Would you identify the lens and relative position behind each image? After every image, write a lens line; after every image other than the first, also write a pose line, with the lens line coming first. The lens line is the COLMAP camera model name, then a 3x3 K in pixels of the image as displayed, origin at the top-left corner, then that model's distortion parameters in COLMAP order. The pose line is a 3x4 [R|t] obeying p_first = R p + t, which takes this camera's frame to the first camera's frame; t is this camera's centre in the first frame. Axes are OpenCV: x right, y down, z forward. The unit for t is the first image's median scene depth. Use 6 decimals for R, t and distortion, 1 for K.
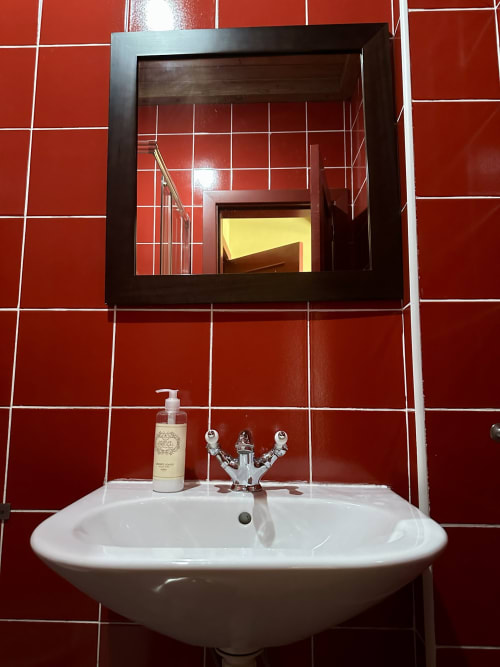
lens RADIAL K [[469.4, 0, 250.0], [0, 469.4, 333.5], [0, 0, 1]] dist [0.175167, -0.388207]
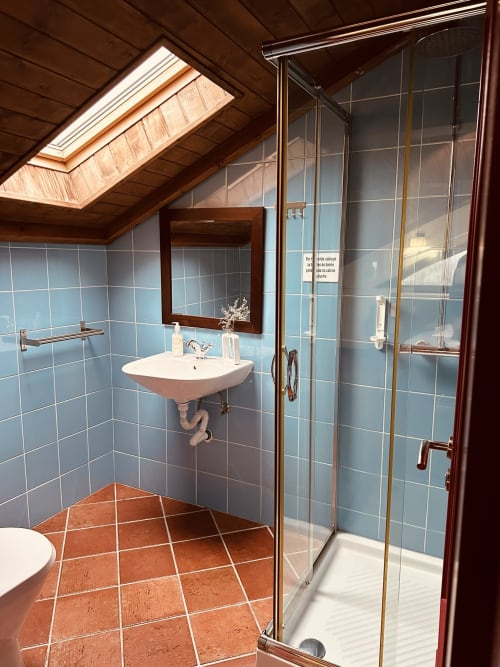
lens RADIAL K [[469.4, 0, 250.0], [0, 469.4, 333.5], [0, 0, 1]] dist [0.175167, -0.388207]
pose [[0.904496, 0.057923, -0.422530, 1.393055], [0.068503, 0.958138, 0.277991, -0.554911], [0.420944, -0.280386, 0.862664, -1.211830]]
